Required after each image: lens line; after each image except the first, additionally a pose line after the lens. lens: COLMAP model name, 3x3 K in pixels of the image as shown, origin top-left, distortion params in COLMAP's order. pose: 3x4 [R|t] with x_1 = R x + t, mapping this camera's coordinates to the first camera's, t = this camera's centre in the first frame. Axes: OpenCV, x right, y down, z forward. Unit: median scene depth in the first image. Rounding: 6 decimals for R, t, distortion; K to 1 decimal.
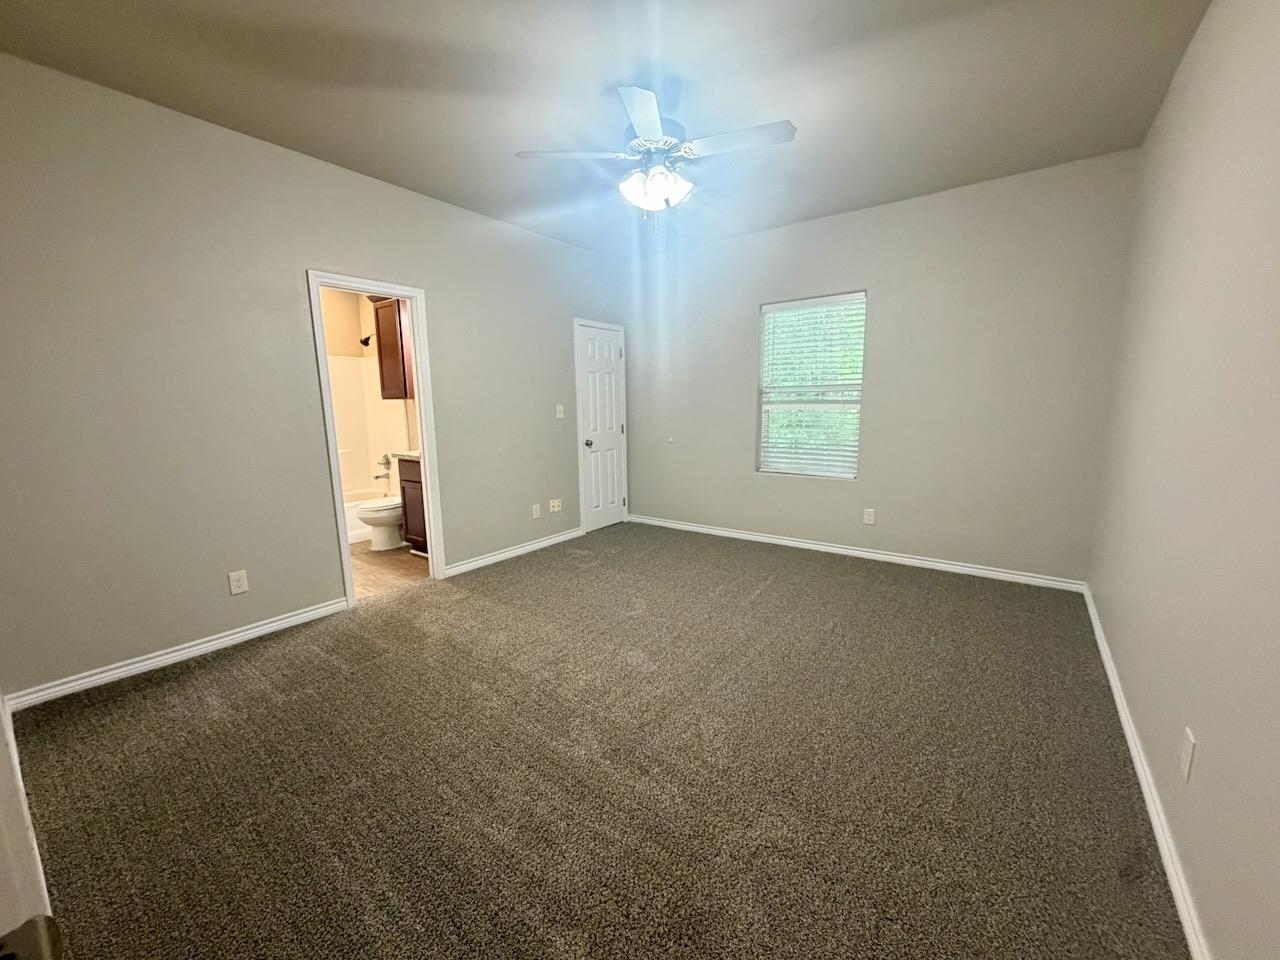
lens RADIAL K [[510.3, 0, 634.5], [0, 510.3, 482.6], [0, 0, 1]] dist [0.000084, -0.000138]
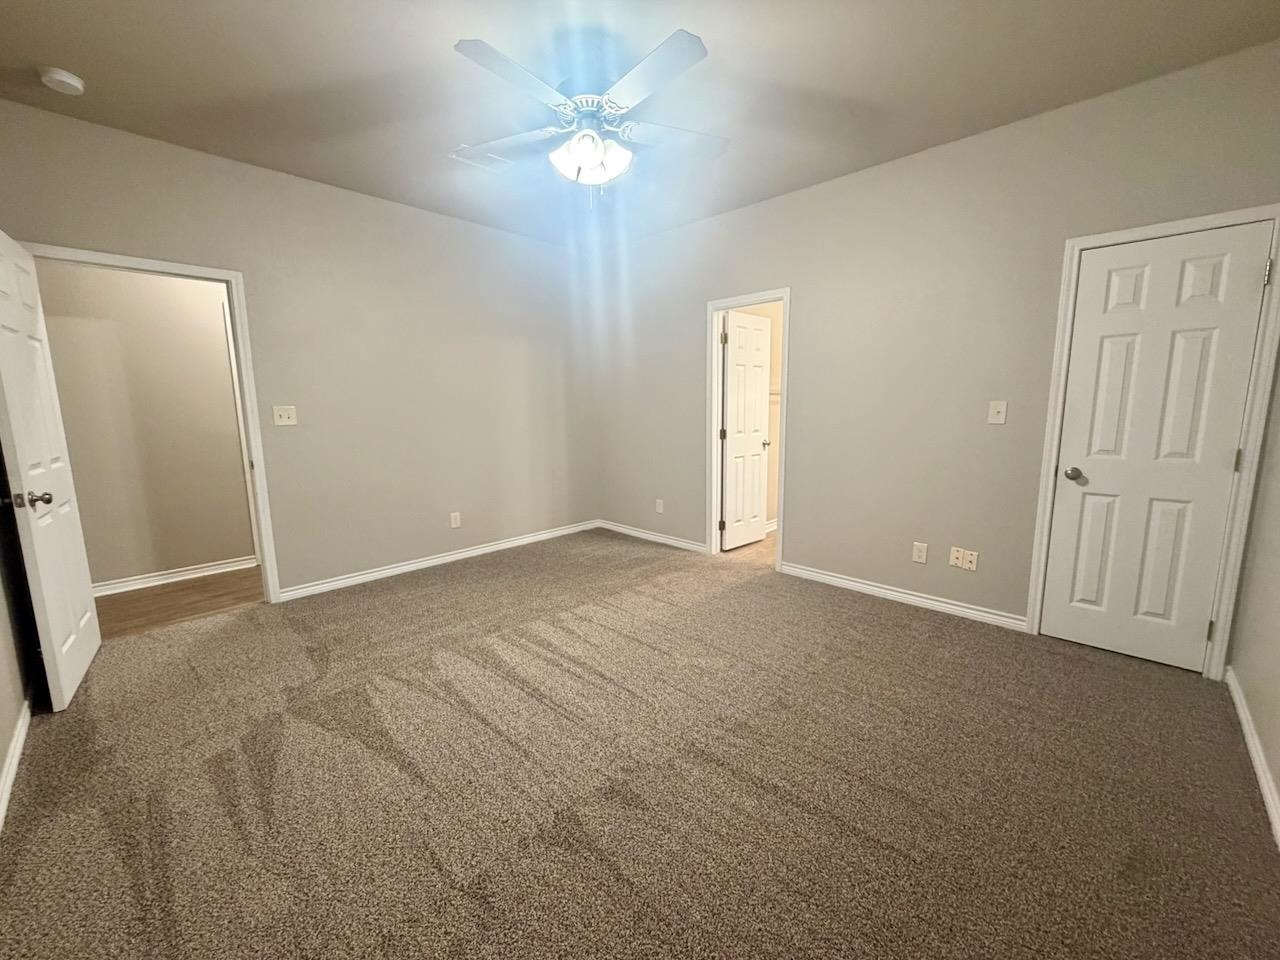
lens RADIAL K [[510.3, 0, 648.0], [0, 510.3, 483.2], [0, 0, 1]] dist [0.000084, -0.000138]
pose [[-0.124378, 0.163753, -0.978629, 0.518019], [-0.147711, 0.972242, 0.181458, -0.107028], [0.981179, 0.167124, -0.096738, 0.673470]]
